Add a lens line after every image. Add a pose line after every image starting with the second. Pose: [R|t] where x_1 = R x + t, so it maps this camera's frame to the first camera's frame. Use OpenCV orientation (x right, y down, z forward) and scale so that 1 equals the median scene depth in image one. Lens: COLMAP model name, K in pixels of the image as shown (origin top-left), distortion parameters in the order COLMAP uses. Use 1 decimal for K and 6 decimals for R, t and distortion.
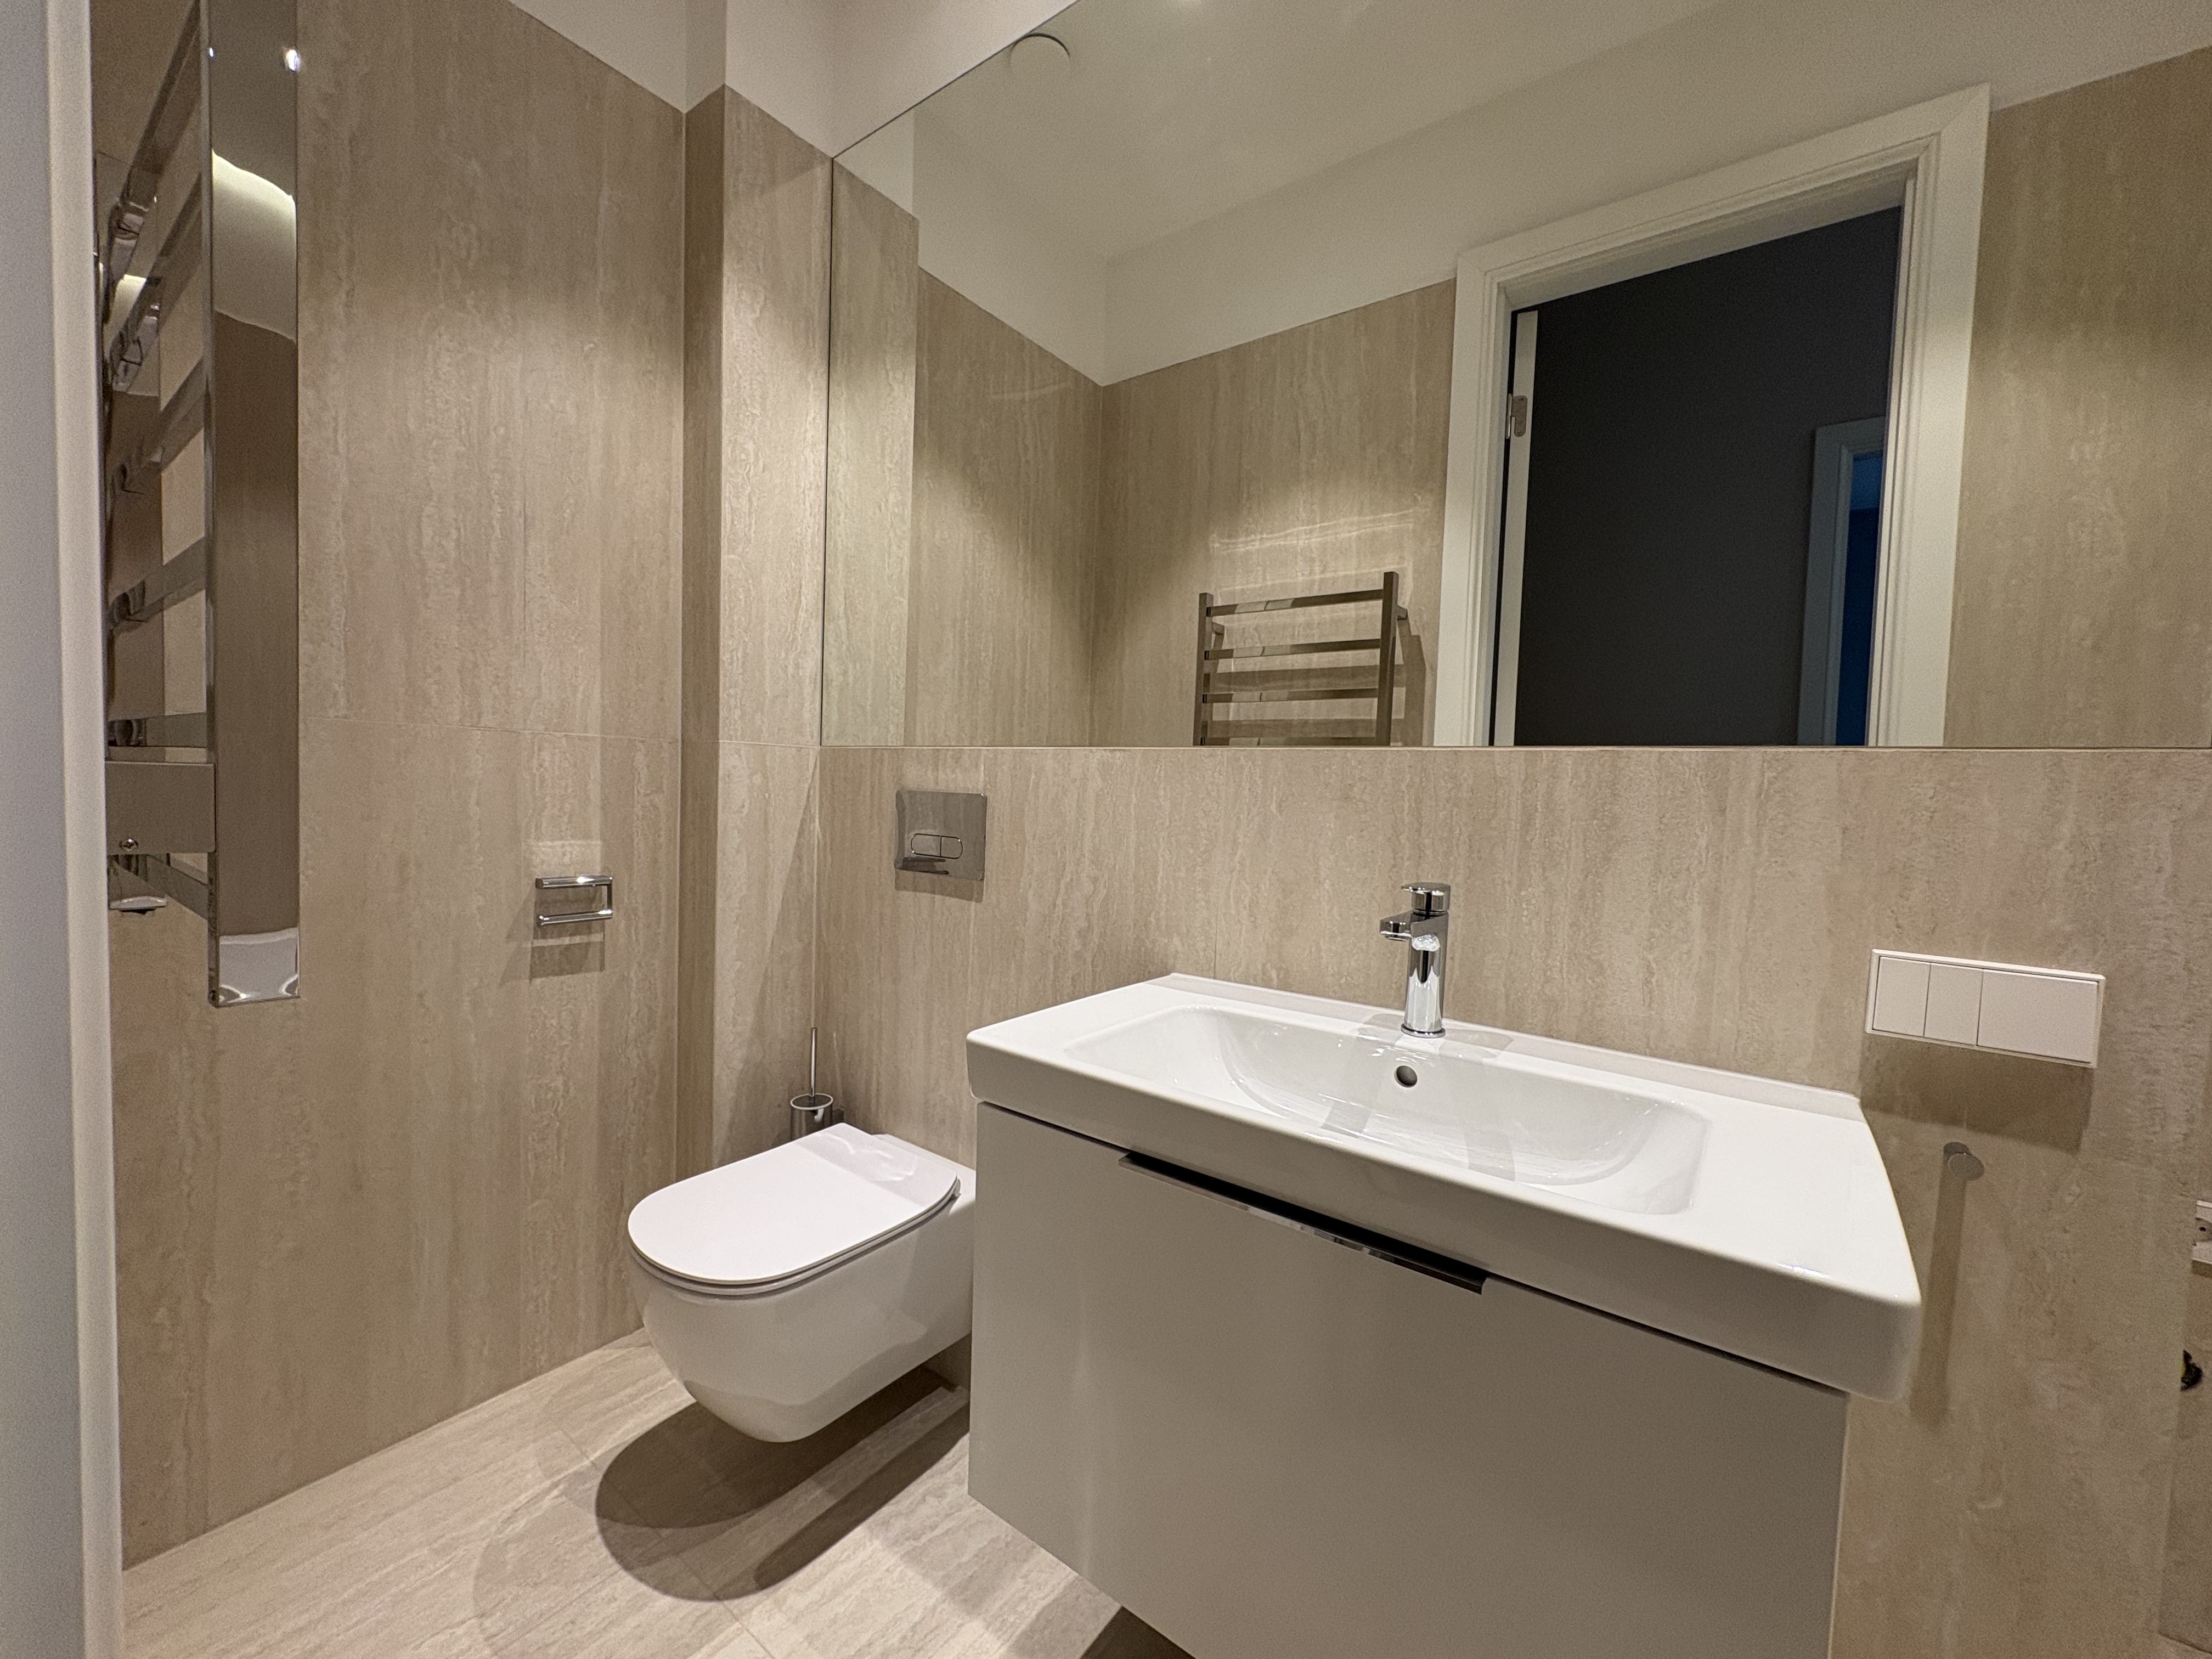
lens RADIAL K [[876.5, 0, 1107.0], [0, 876.5, 827.7], [0, 0, 1]] dist [-0.000718, 0.000671]
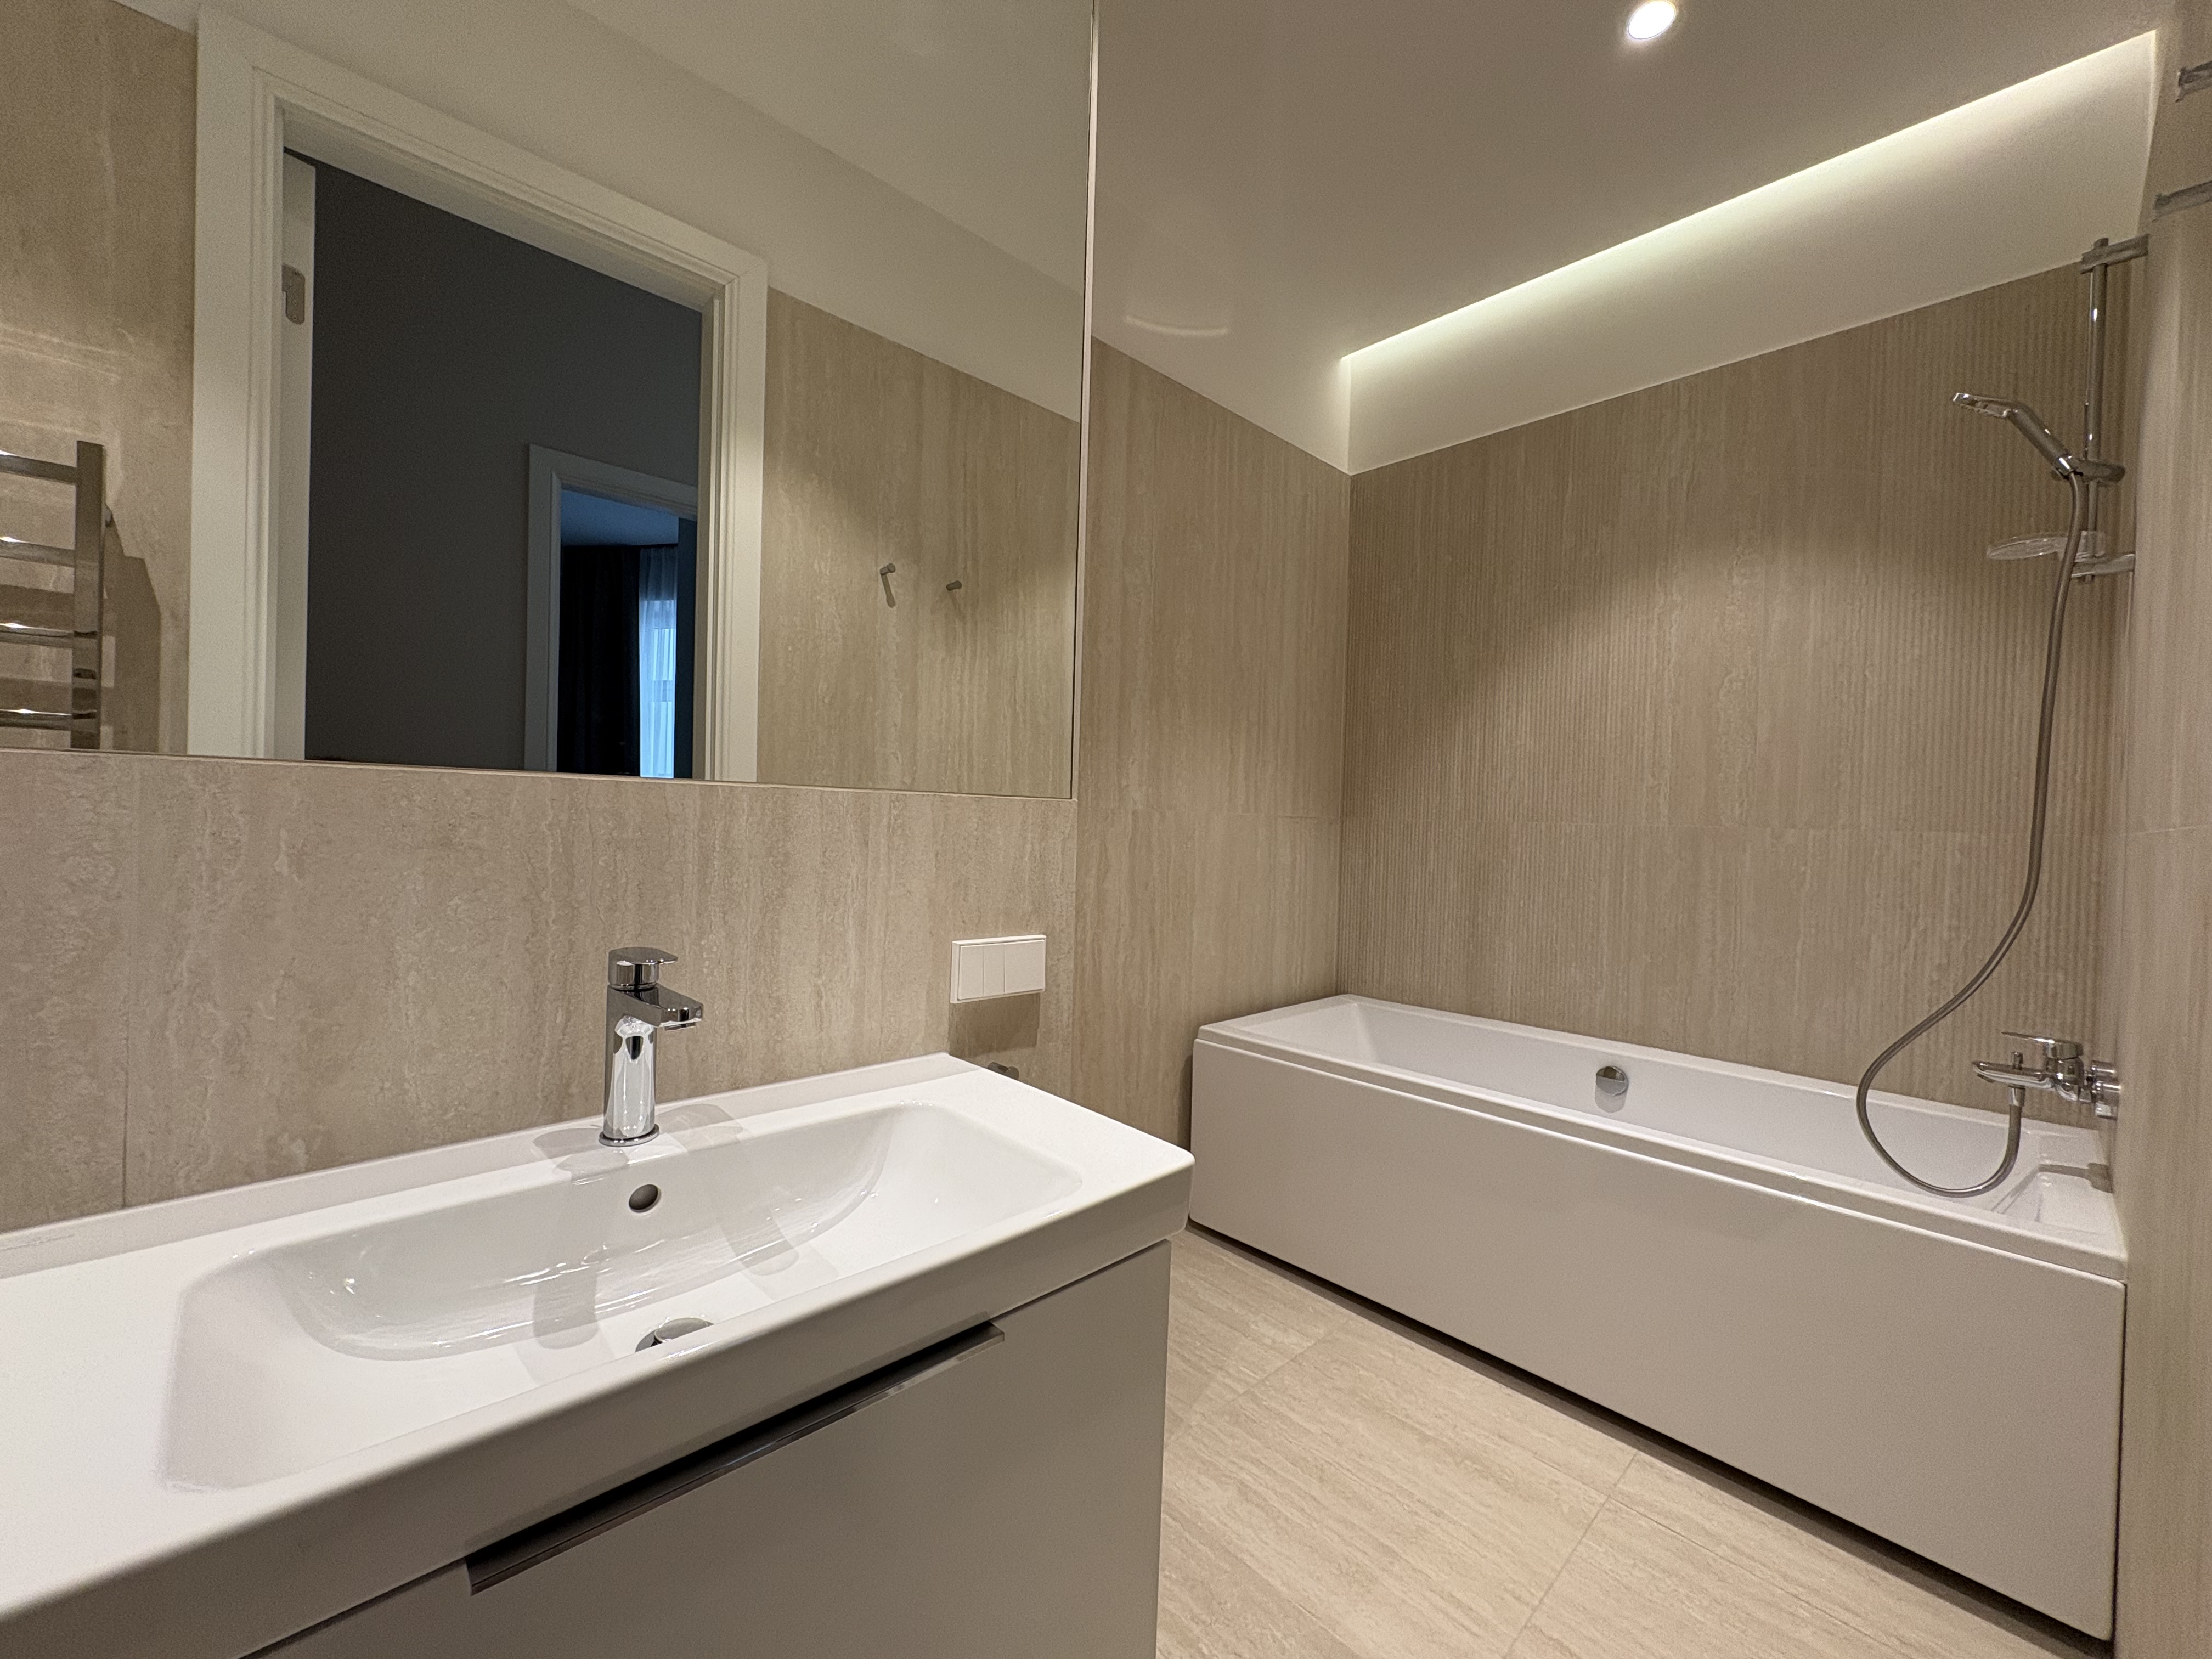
lens RADIAL K [[876.5, 0, 1105.8], [0, 876.5, 828.7], [0, 0, 1]] dist [-0.000718, 0.000671]
pose [[0.180108, -0.042564, 0.982725, -0.341334], [0.022970, 0.998973, 0.039058, -0.069657], [-0.983379, 0.015539, 0.180901, 0.434451]]
